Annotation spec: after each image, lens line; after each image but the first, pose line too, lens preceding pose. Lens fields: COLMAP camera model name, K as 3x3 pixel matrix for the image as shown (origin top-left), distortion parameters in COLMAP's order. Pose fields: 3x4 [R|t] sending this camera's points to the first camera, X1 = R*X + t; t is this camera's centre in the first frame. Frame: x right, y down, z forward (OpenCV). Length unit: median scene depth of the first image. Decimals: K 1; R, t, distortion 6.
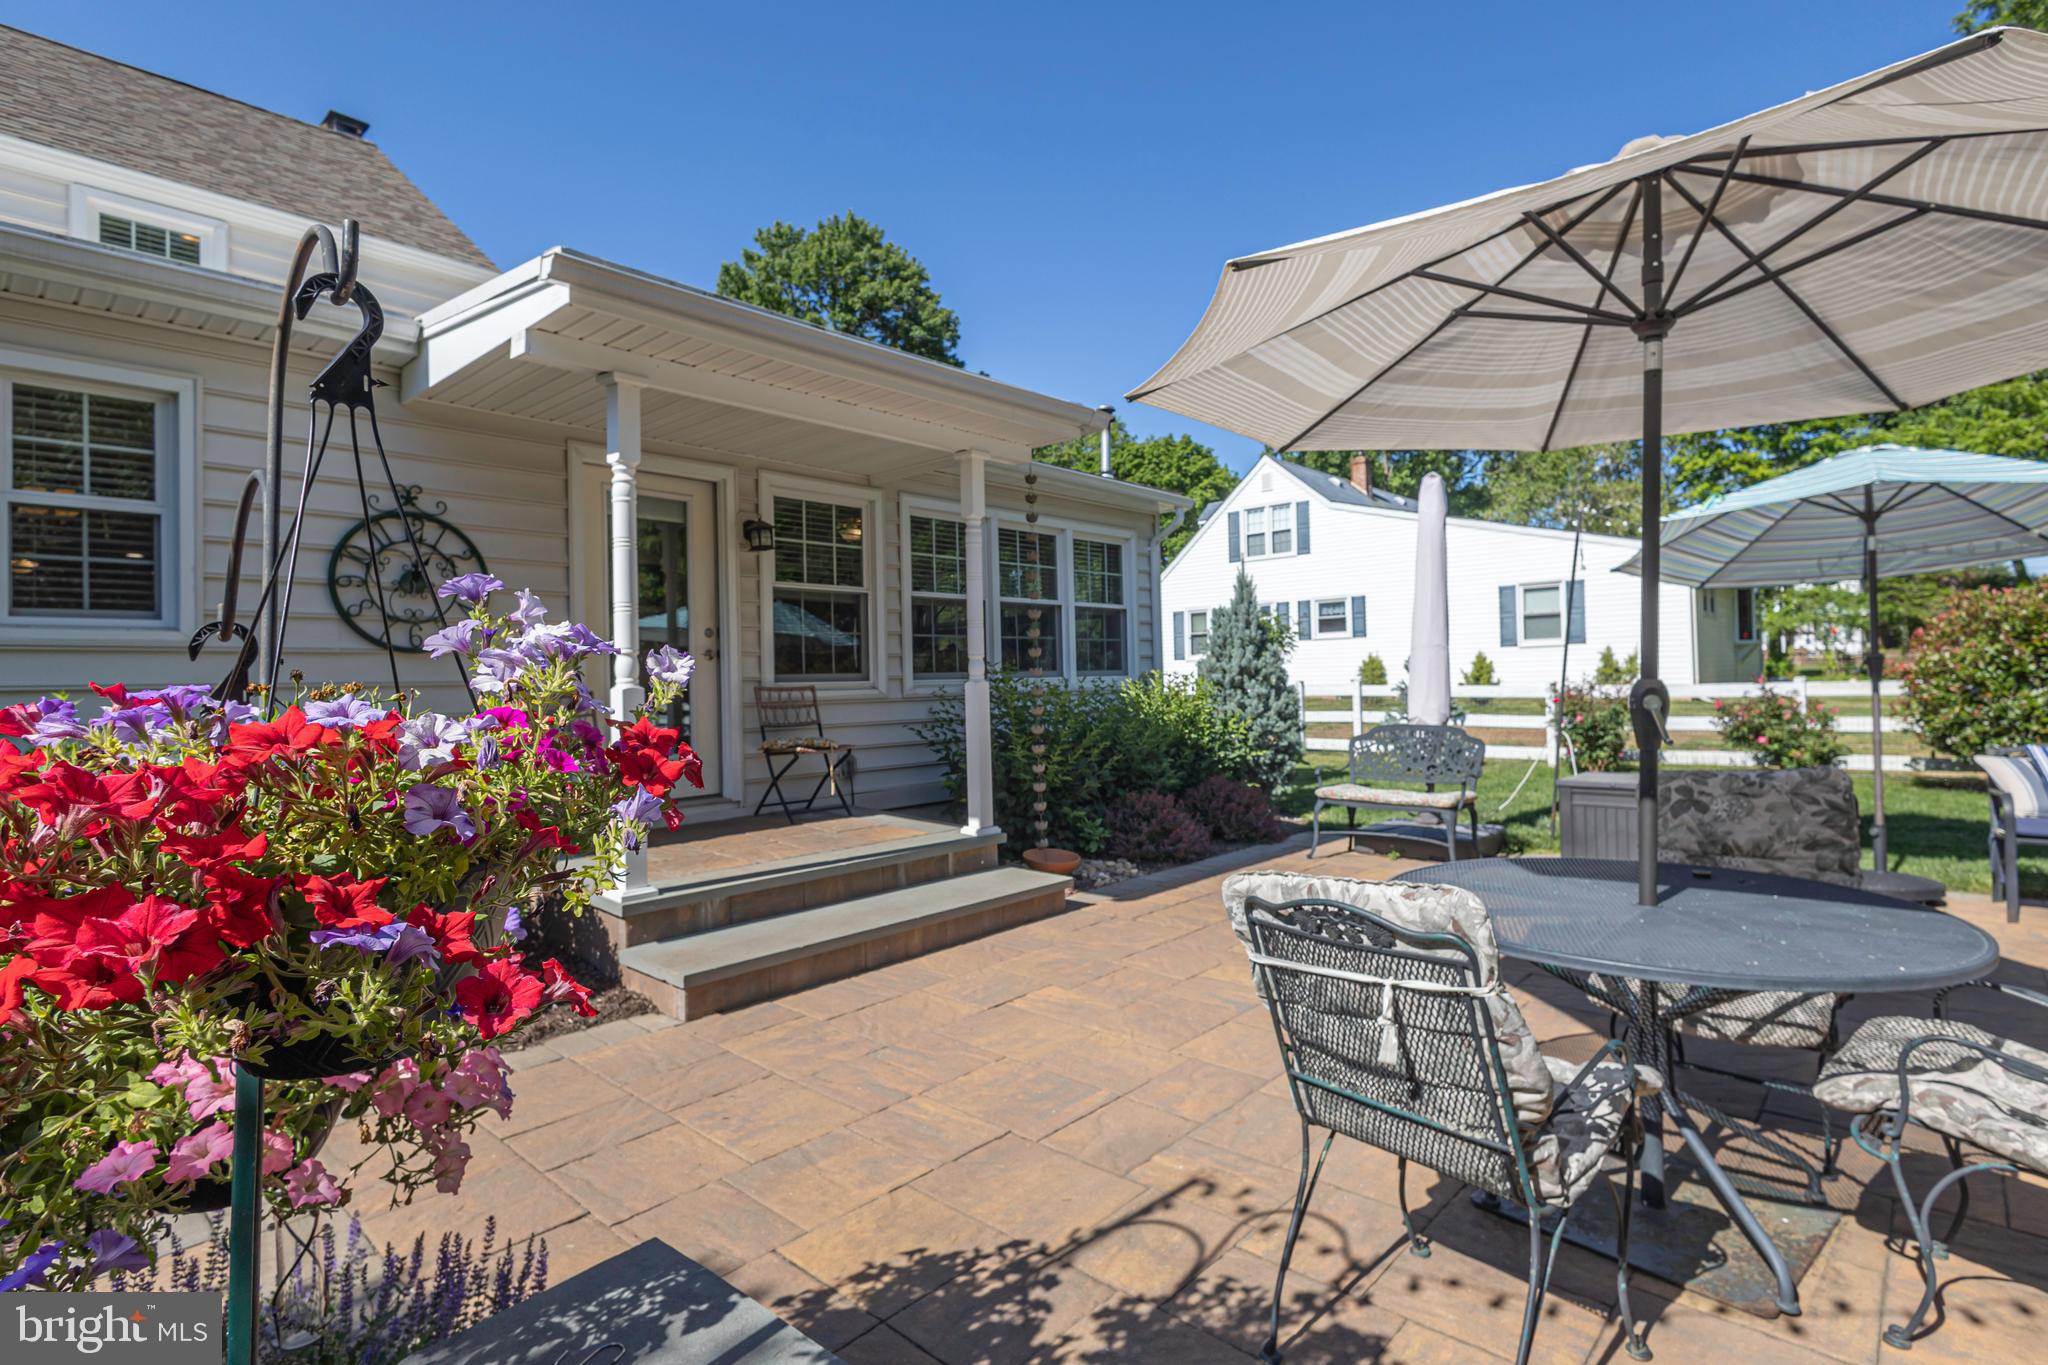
lens RADIAL K [[1004.1, 0, 1030.5], [0, 1004.1, 712.7], [0, 0, 1]] dist [0.014022, 0.000067]
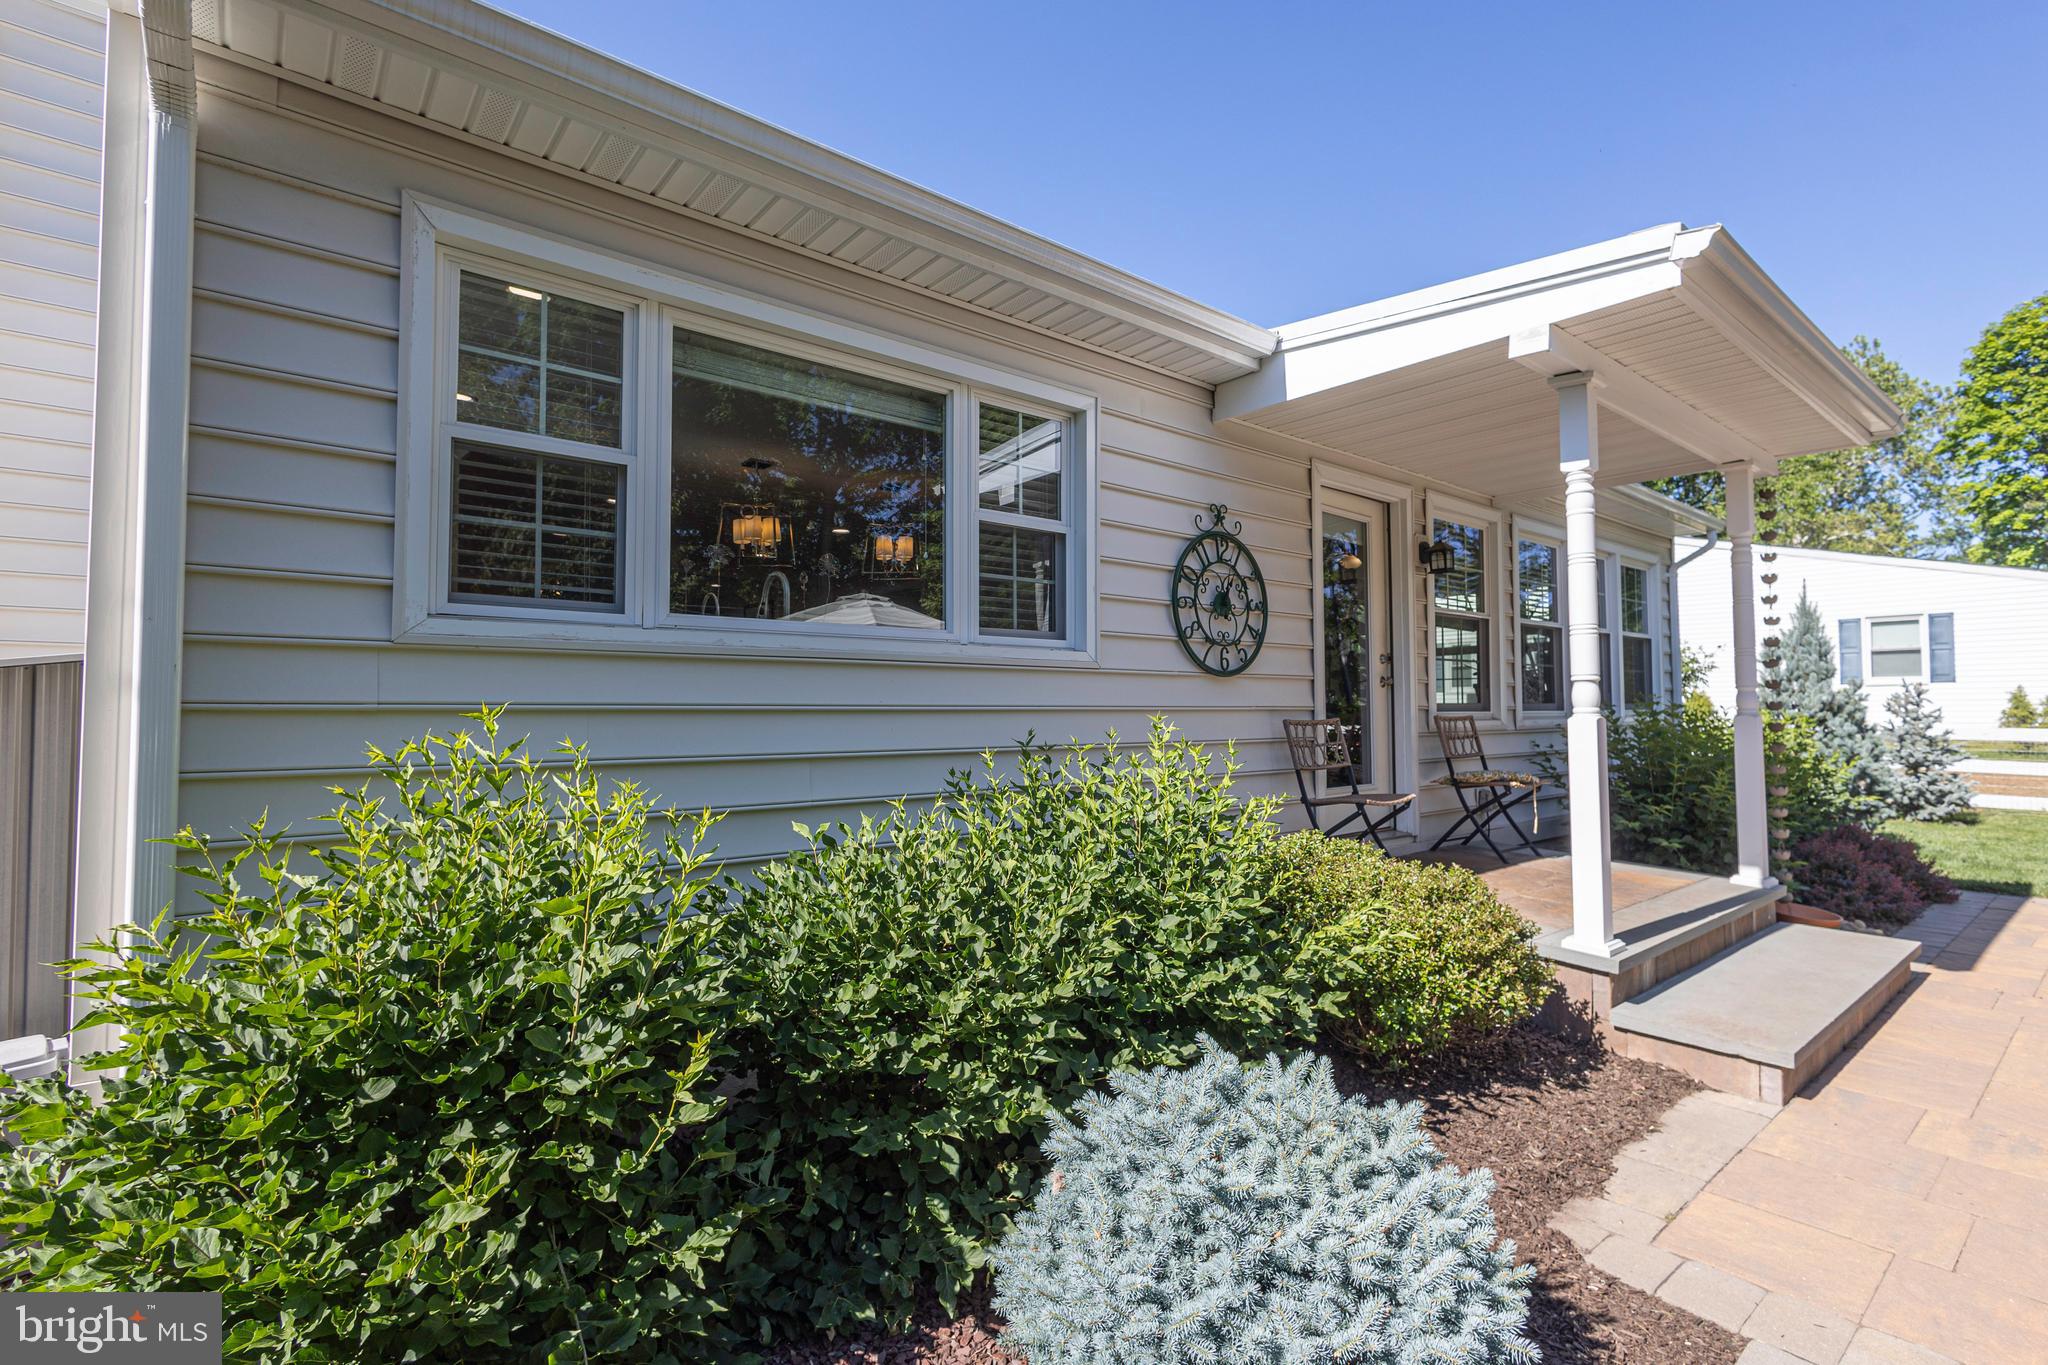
lens RADIAL K [[953.9, 0, 1032.0], [0, 953.9, 728.1], [0, 0, 1]] dist [0.005289, 0.000176]
pose [[0.988979, 0.021931, -0.146425, -0.645344], [-0.023413, 0.999691, -0.008406, 0.002548], [0.146195, 0.011742, 0.989186, 0.062837]]
